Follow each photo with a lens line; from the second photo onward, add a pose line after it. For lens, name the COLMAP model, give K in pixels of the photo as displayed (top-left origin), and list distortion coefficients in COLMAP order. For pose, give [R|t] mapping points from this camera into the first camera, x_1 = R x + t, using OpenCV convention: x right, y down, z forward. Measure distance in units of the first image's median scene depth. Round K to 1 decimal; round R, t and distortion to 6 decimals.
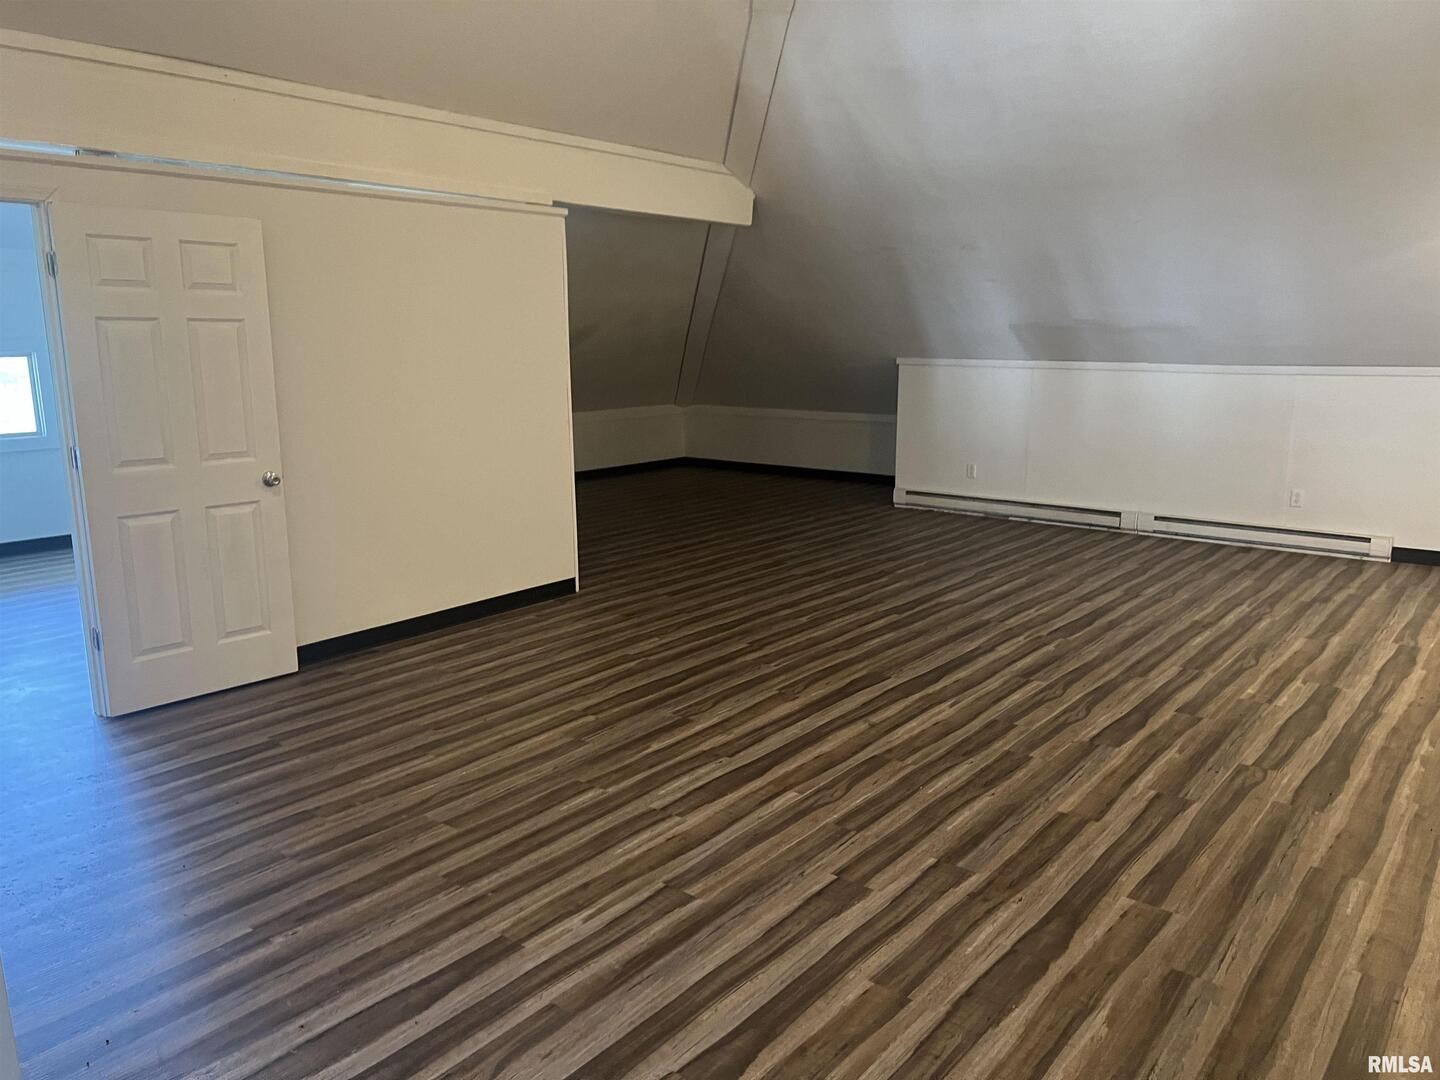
lens RADIAL K [[1081.6, 0, 717.9], [0, 1081.6, 538.1], [0, 0, 1]] dist [0.045483, -0.041080]
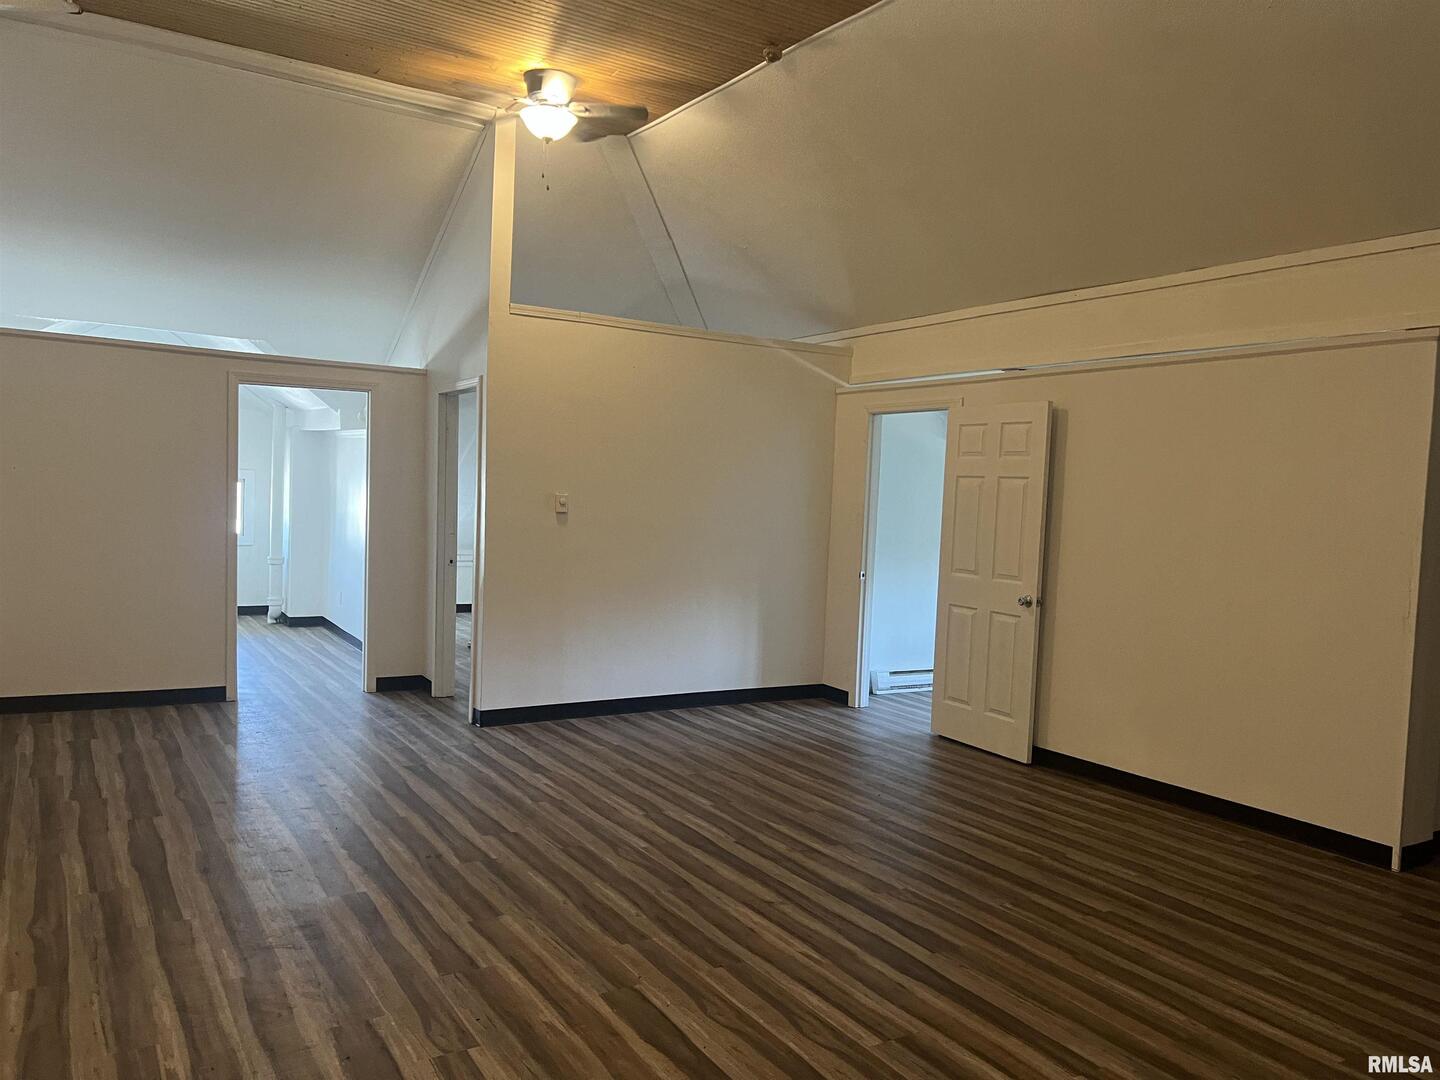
lens RADIAL K [[1081.6, 0, 722.7], [0, 1081.6, 543.5], [0, 0, 1]] dist [0.045483, -0.041080]
pose [[-0.331341, 0.038891, -0.942709, 1.051971], [-0.219231, 0.968630, 0.117016, -0.223437], [0.917688, 0.245444, -0.312421, 1.248087]]
